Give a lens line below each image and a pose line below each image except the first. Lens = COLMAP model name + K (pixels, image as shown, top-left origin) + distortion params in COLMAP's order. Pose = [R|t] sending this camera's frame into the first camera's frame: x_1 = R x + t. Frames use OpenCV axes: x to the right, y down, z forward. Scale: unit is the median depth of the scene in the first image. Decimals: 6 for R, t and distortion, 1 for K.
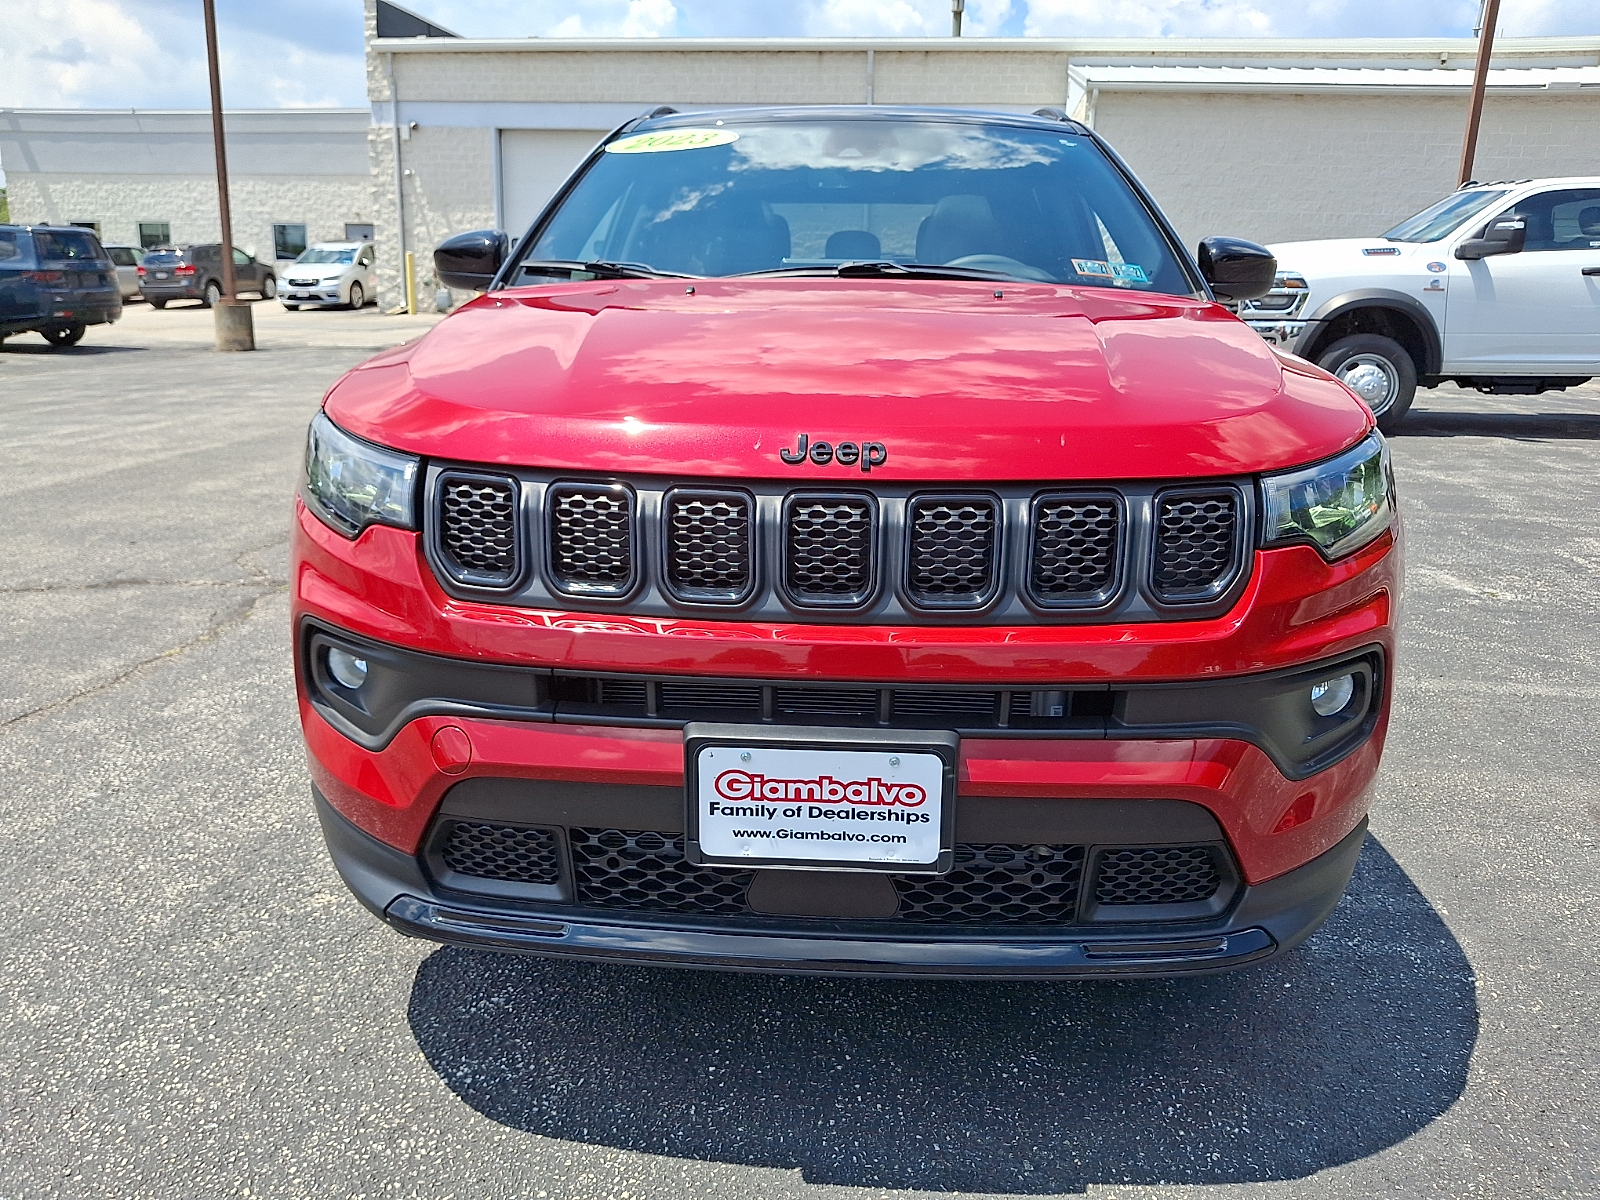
lens RADIAL K [[1249.0, 0, 784.8], [0, 1249.0, 593.4], [0, 0, 1]] dist [0.006650, -0.004547]
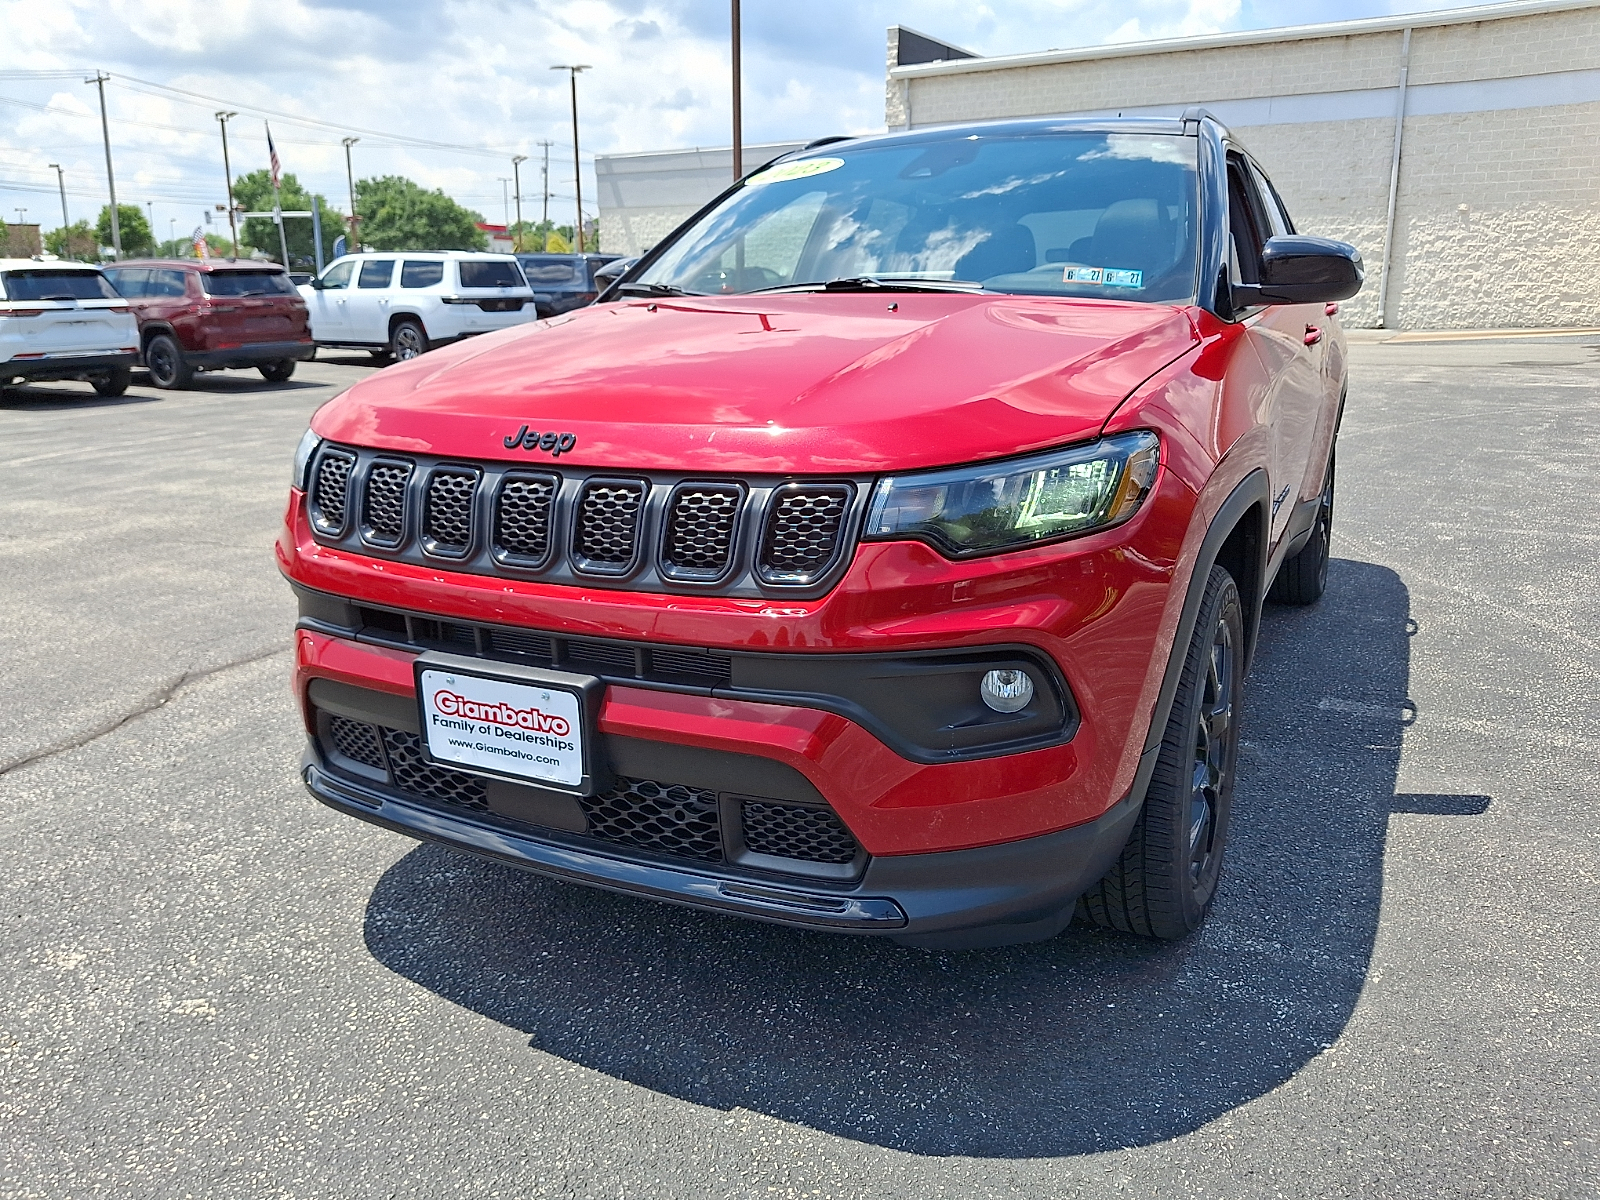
lens RADIAL K [[1249.0, 0, 784.8], [0, 1249.0, 593.4], [0, 0, 1]] dist [0.006650, -0.004547]
pose [[0.913302, 0.075183, -0.400284, 0.731244], [-0.078055, 0.996907, 0.009152, 0.005378], [0.399734, 0.022886, 0.916345, -0.019872]]
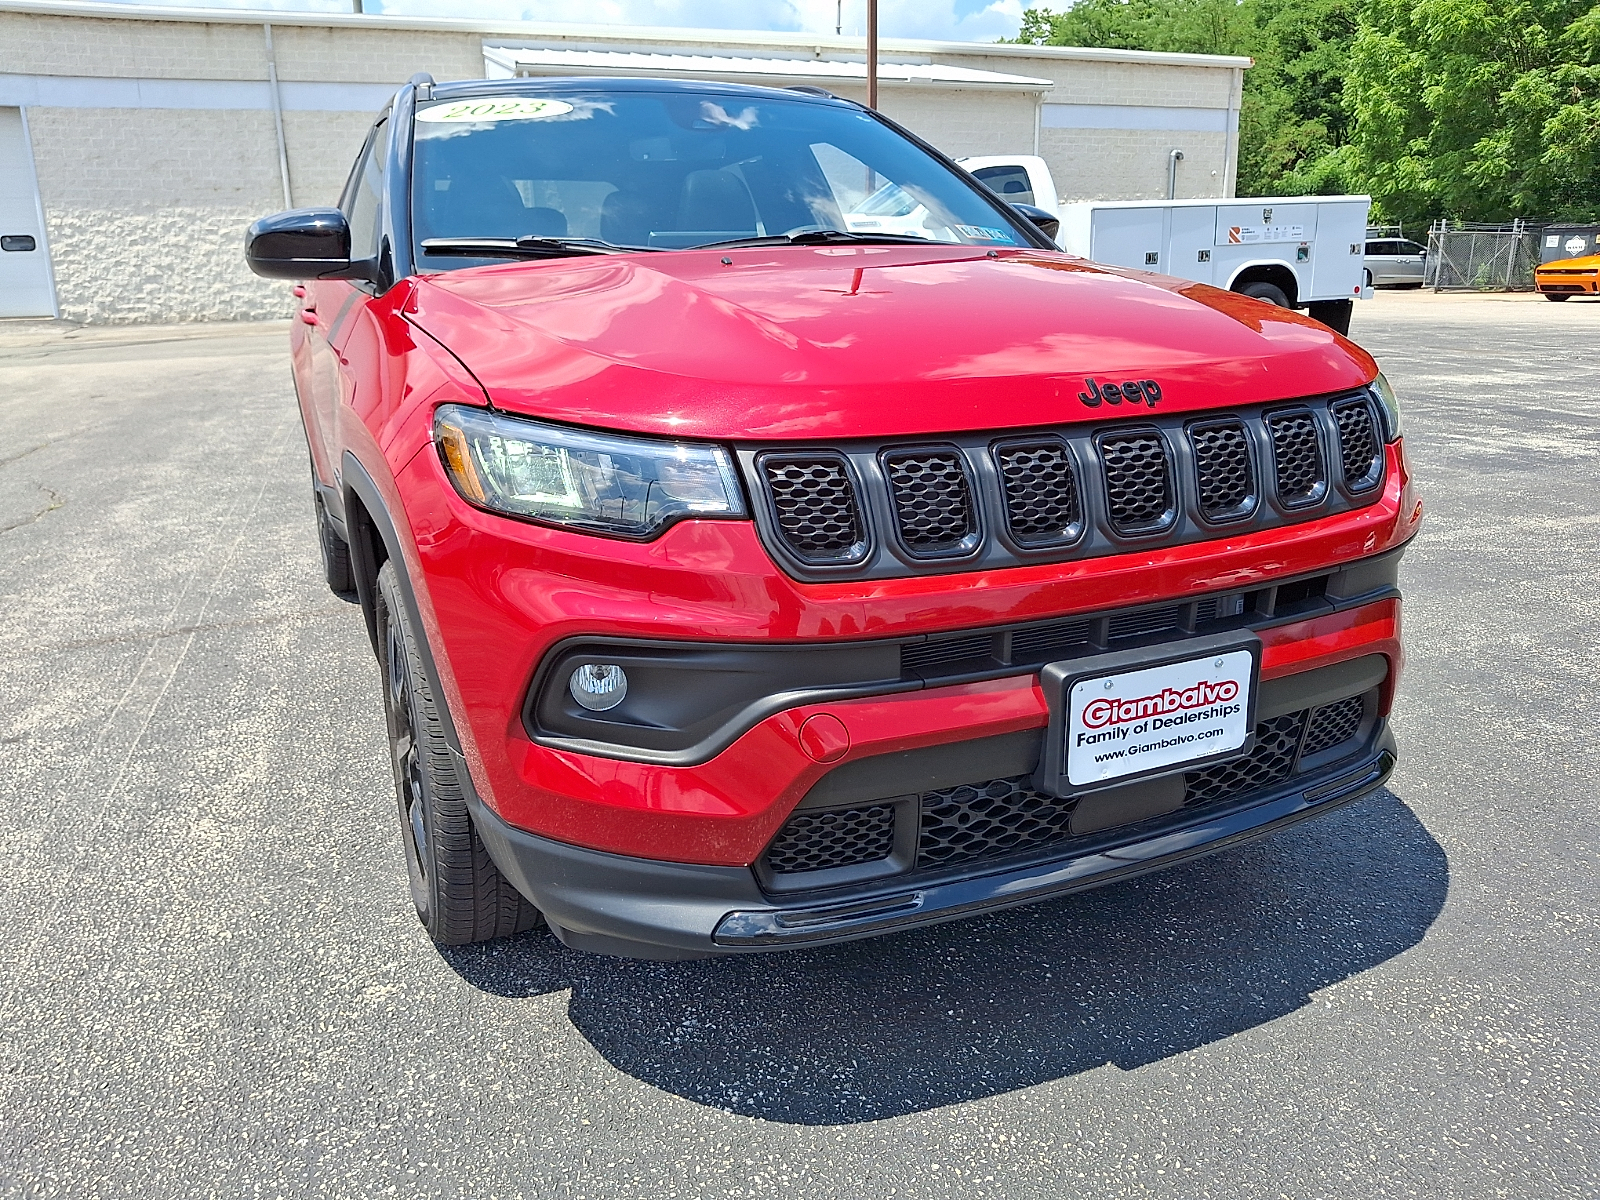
lens RADIAL K [[1249.0, 0, 784.8], [0, 1249.0, 593.4], [0, 0, 1]] dist [0.006650, -0.004547]
pose [[0.892637, -0.155401, 0.423143, -0.676646], [0.150591, 0.987571, 0.045011, -0.033328], [-0.424878, 0.023543, 0.904944, 0.143951]]
